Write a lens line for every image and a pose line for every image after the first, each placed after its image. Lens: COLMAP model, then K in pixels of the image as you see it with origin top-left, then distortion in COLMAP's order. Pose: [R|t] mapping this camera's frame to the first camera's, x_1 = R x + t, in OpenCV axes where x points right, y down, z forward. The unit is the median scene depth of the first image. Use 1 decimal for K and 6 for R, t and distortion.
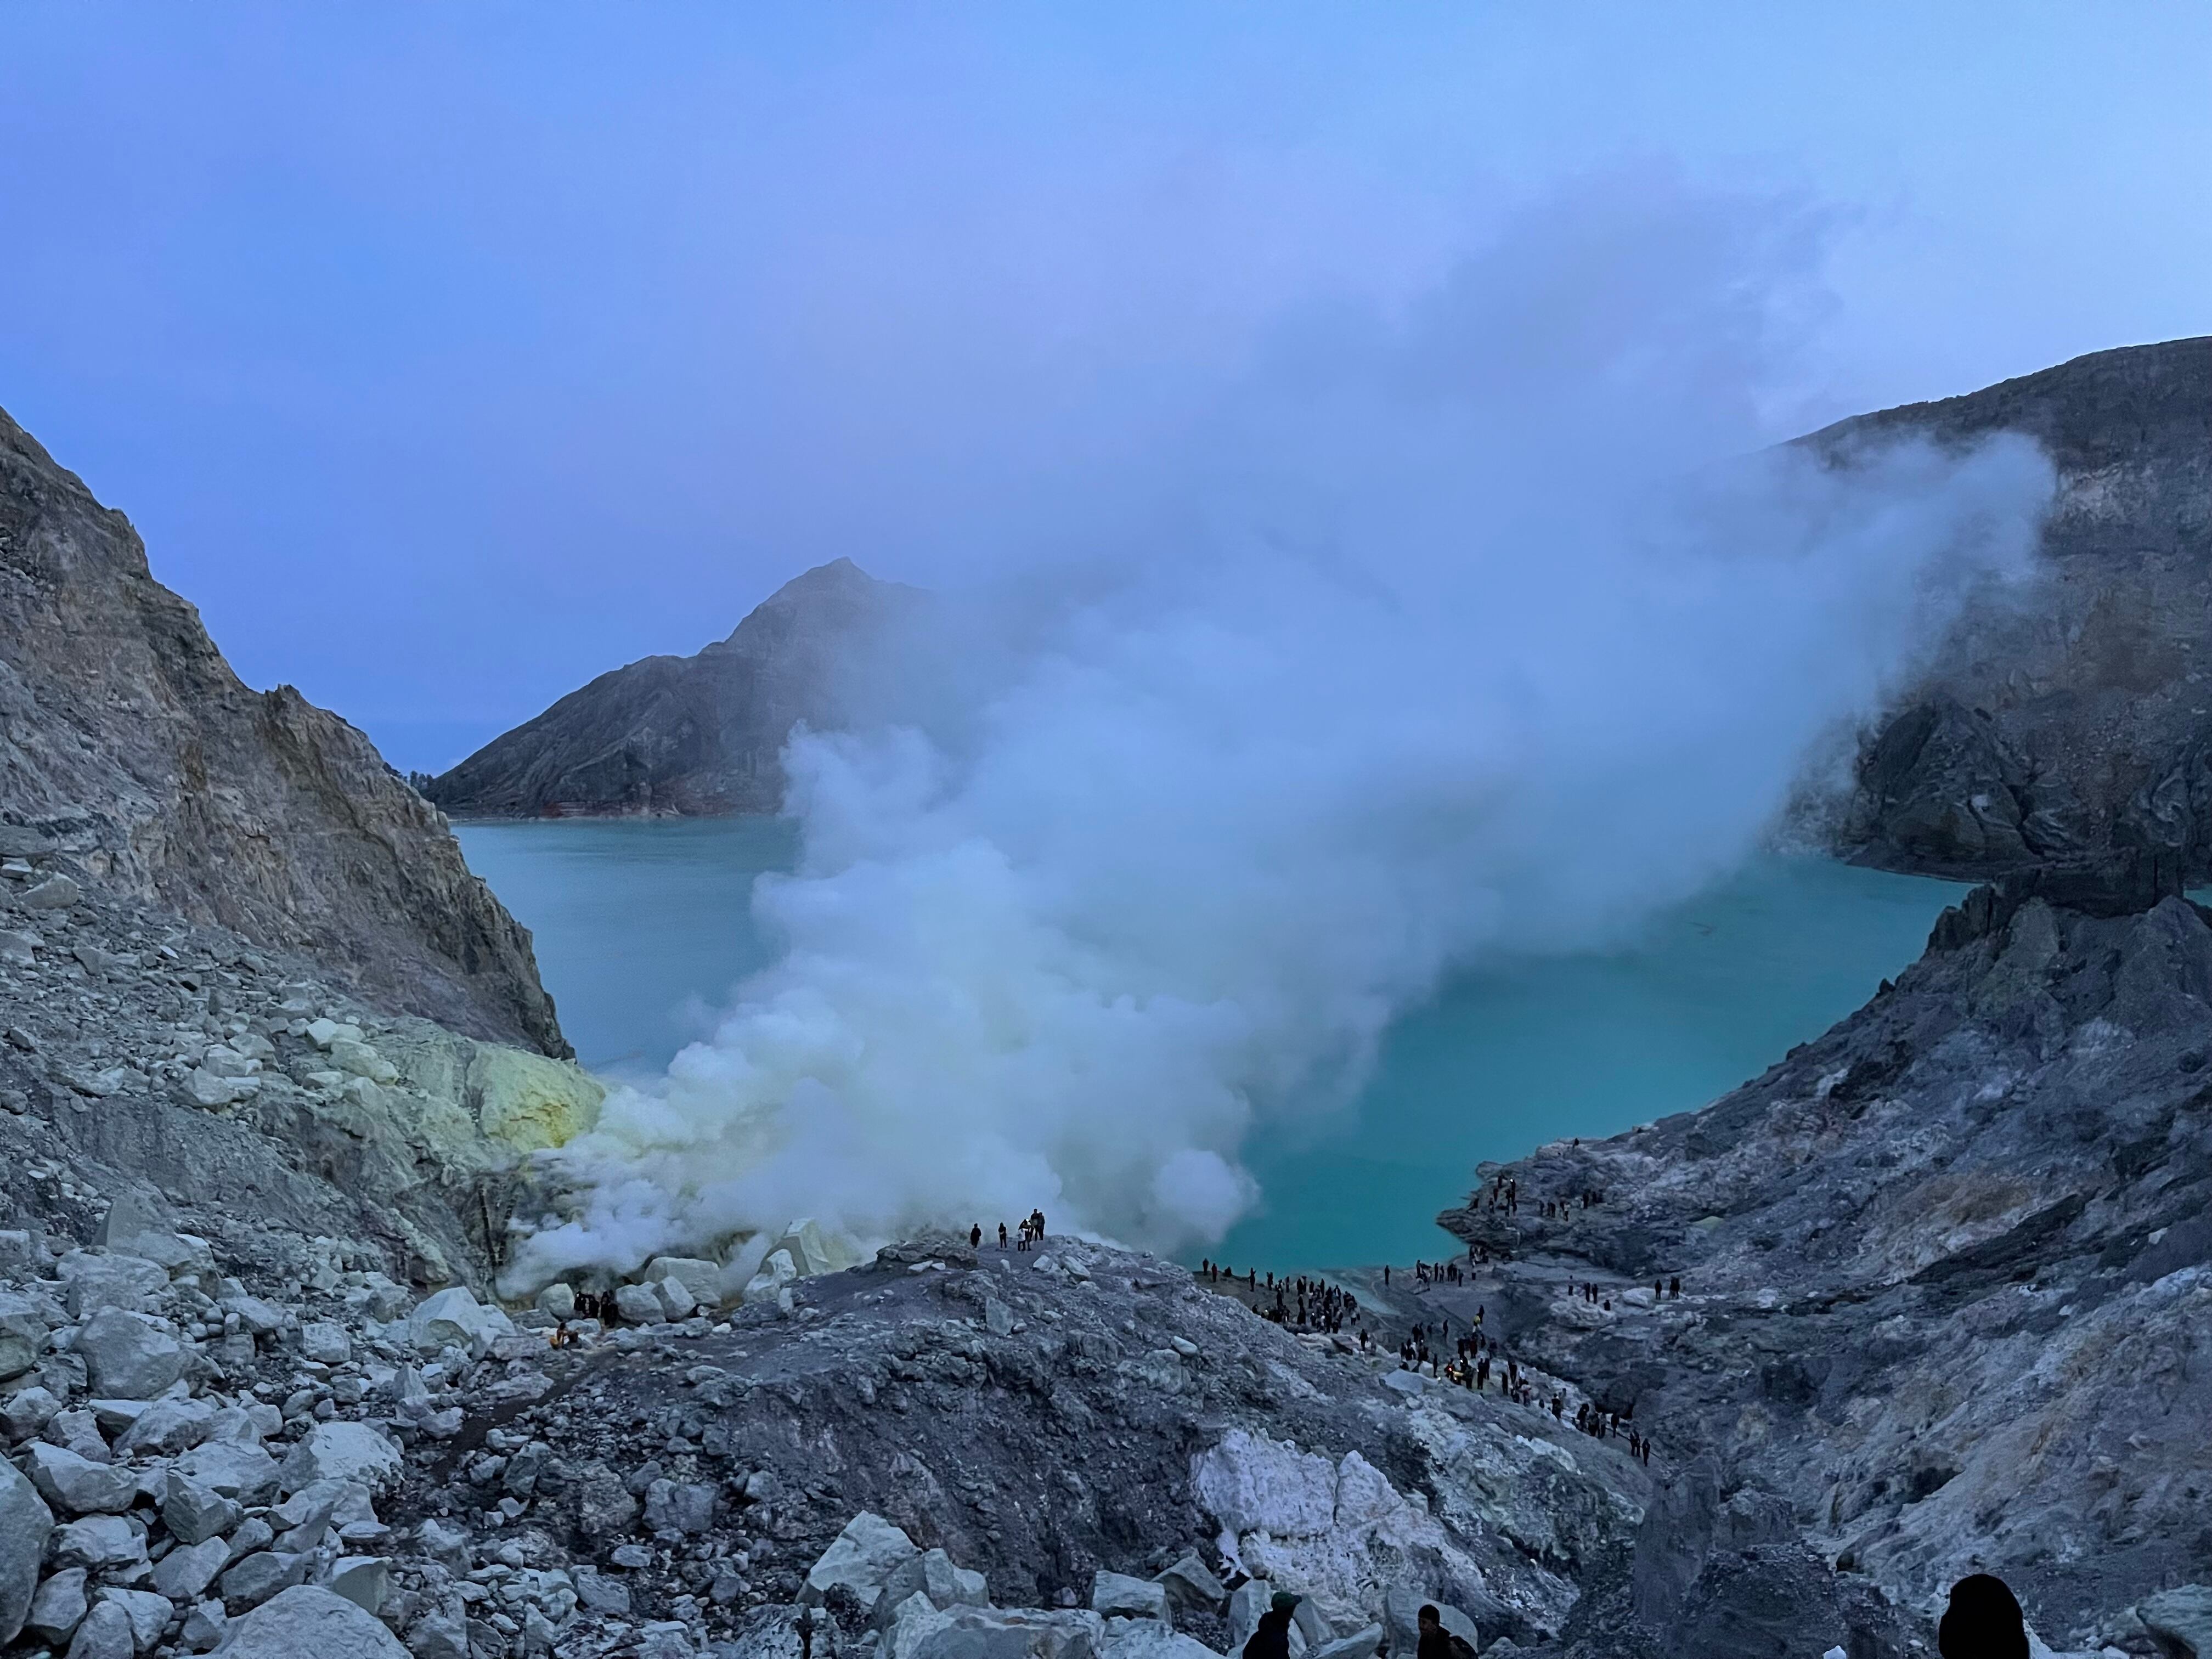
lens RADIAL K [[1622.0, 0, 1081.3], [0, 1622.0, 866.6], [0, 0, 1]] dist [0.054719, -0.060482]
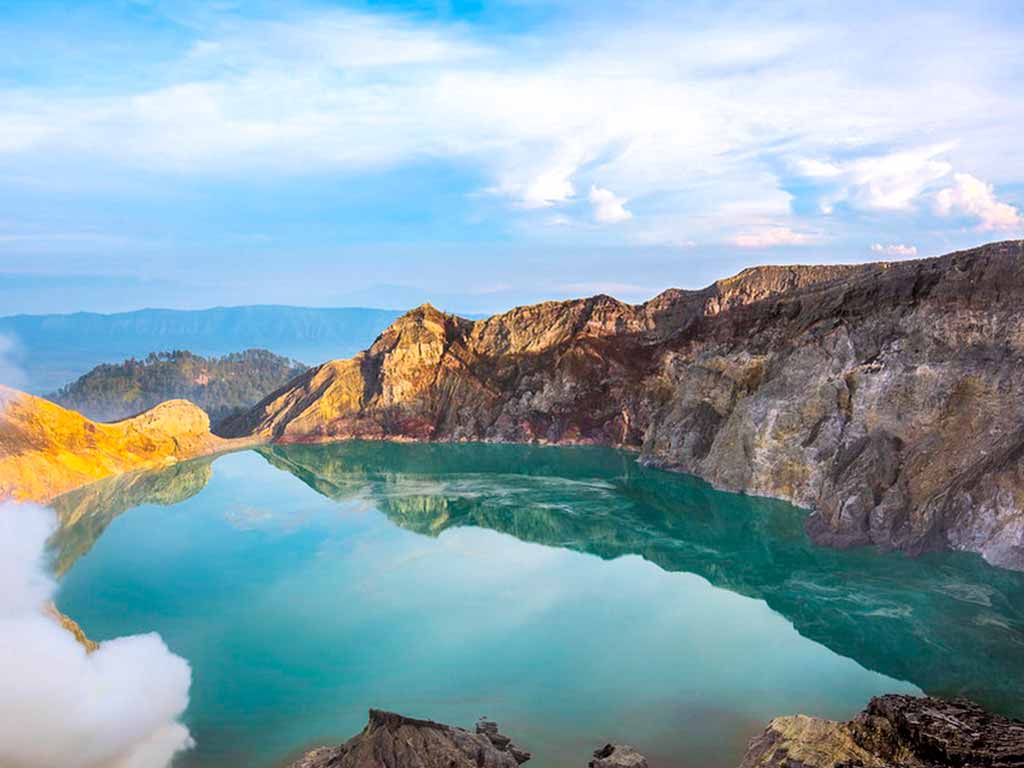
lens RADIAL K [[994.3, 0, 505.9], [0, 994.3, 408.1], [0, 0, 1]] dist [0.023208, 0.000000]
pose [[0.976436, 0.009435, -0.215601, 0.342553], [0.005342, 0.997681, 0.067854, -0.222107], [0.215741, -0.067407, 0.974121, -0.316650]]
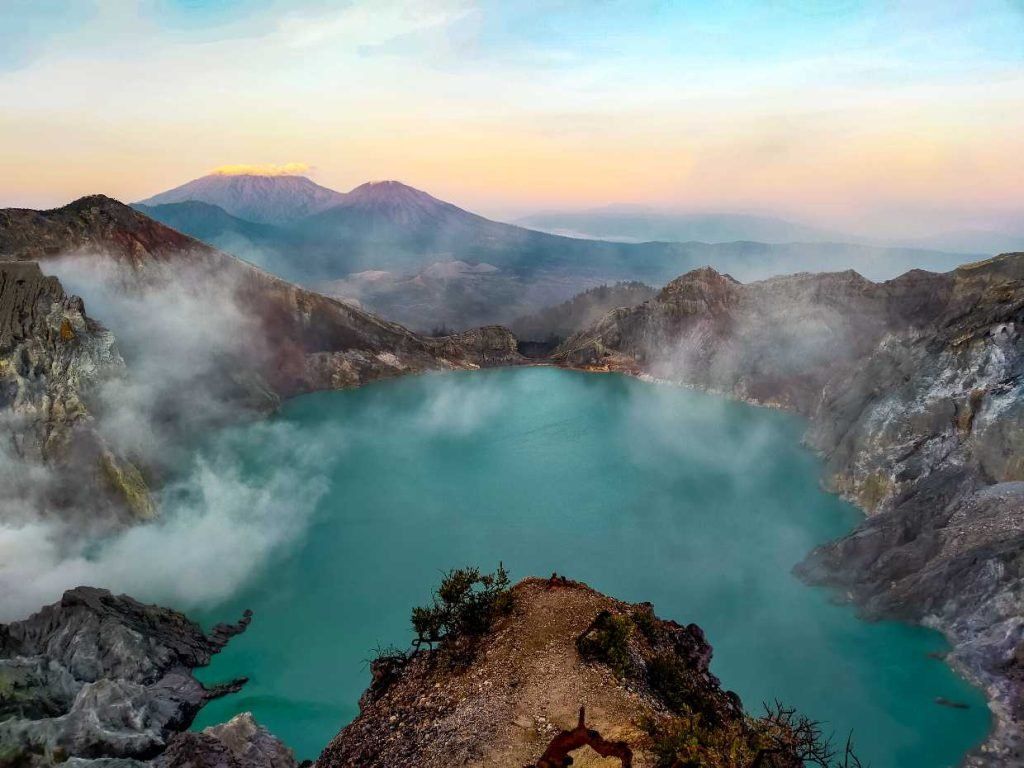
lens RADIAL K [[750.9, 0, 517.7], [0, 750.9, 378.7], [0, 0, 1]] dist [0.054719, -0.060482]
pose [[0.645462, 0.170183, -0.744592, 0.809418], [-0.065644, 0.983614, 0.167909, -0.301200], [0.760966, -0.059501, 0.646057, 0.108464]]
